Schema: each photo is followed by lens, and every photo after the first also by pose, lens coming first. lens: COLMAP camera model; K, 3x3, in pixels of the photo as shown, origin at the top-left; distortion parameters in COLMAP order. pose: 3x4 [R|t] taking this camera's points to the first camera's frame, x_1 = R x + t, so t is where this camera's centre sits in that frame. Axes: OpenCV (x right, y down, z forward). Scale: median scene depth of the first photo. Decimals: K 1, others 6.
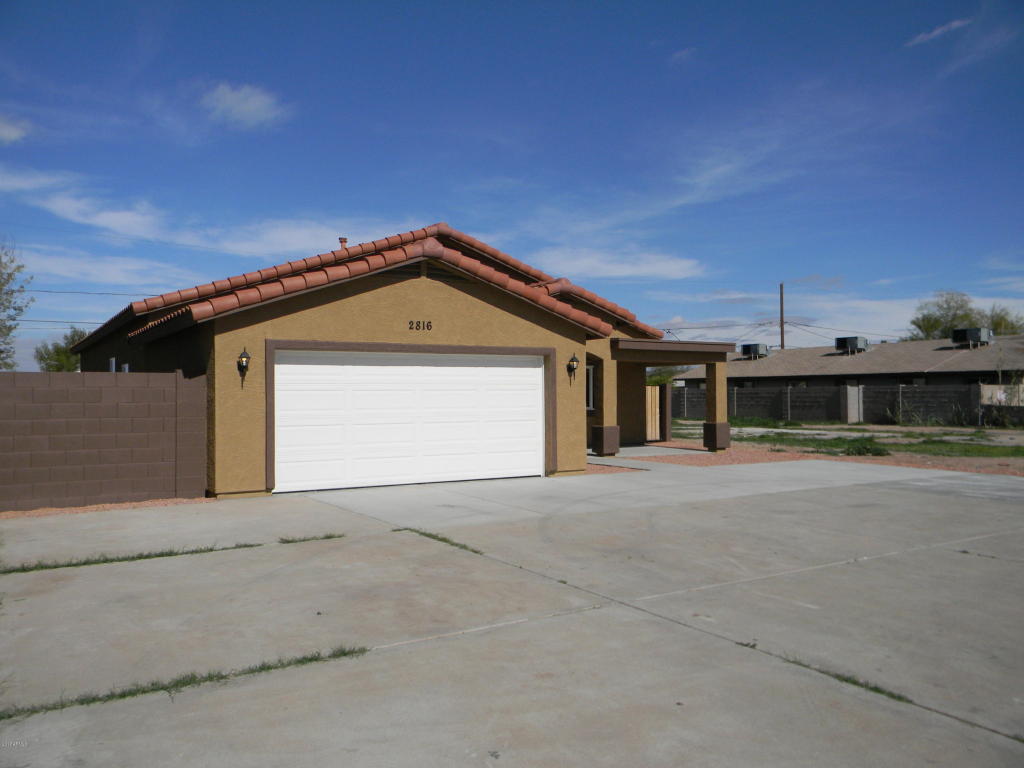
lens RADIAL K [[838.2, 0, 508.8], [0, 838.2, 378.5], [0, 0, 1]] dist [0.027355, -0.035109]
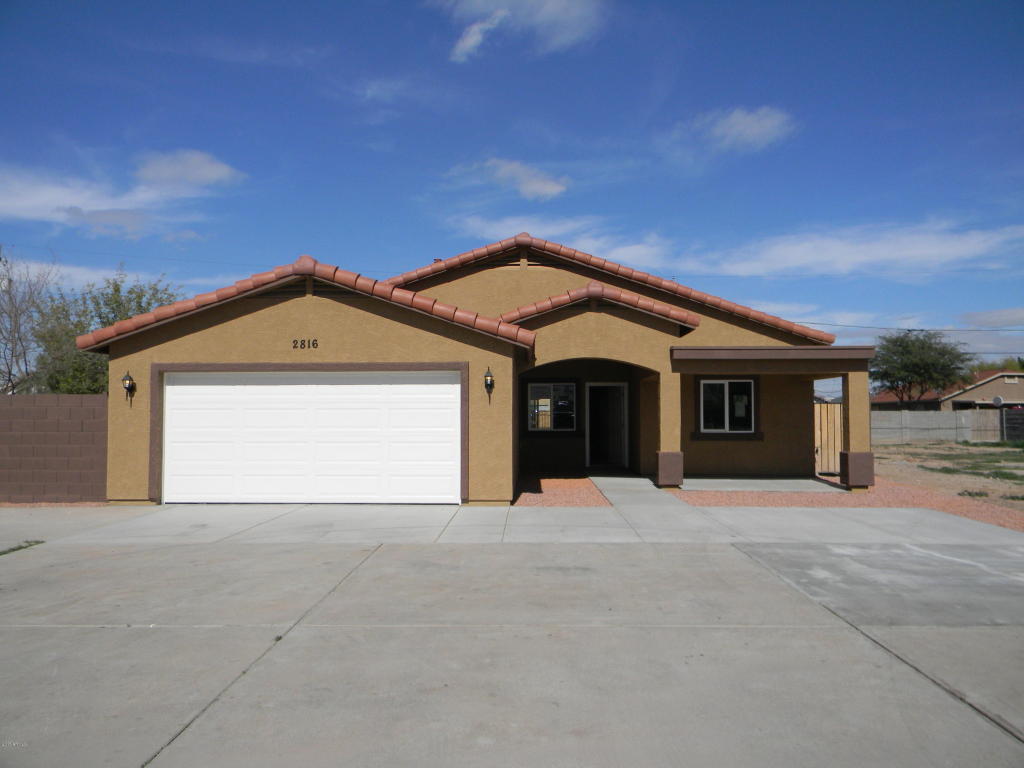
lens RADIAL K [[838.2, 0, 502.3], [0, 838.2, 380.6], [0, 0, 1]] dist [0.027355, -0.035109]
pose [[0.831857, -0.018627, -0.554677, 0.635476], [0.007701, 0.999728, -0.022023, 0.003847], [0.554937, 0.014048, 0.831774, 0.300769]]
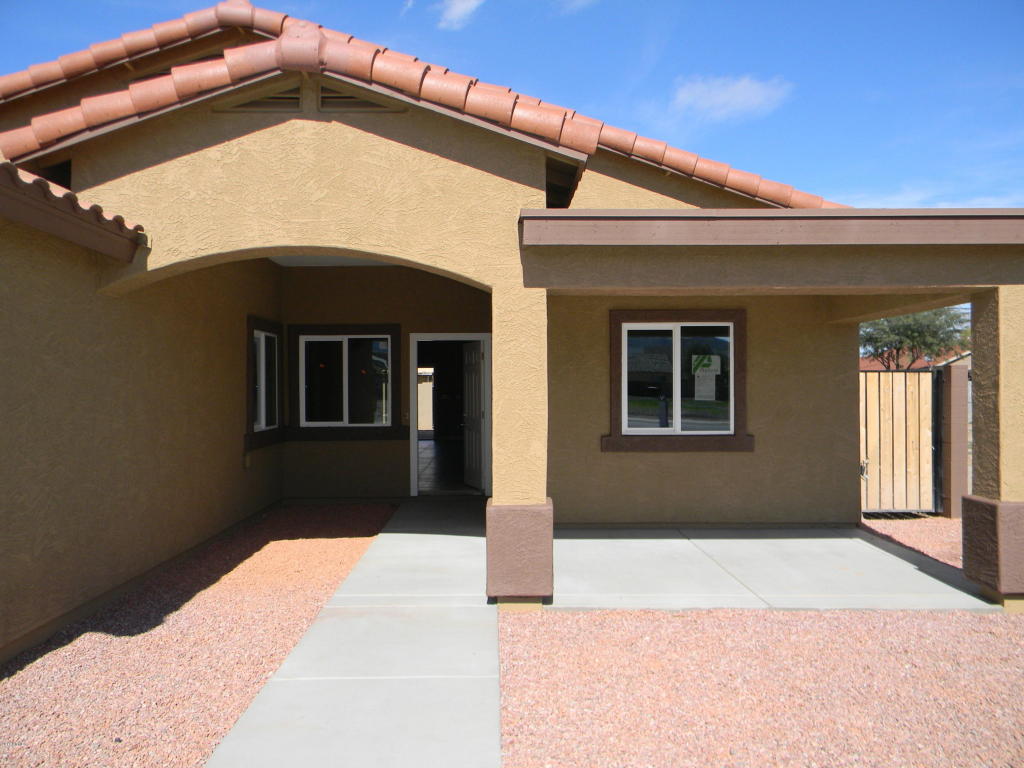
lens RADIAL K [[838.2, 0, 503.2], [0, 838.2, 380.8], [0, 0, 1]] dist [0.027355, -0.035109]
pose [[0.855833, -0.003206, -0.517242, 0.390378], [0.011404, 0.999855, 0.012672, 0.010775], [0.517127, -0.016744, 0.855745, 1.048251]]
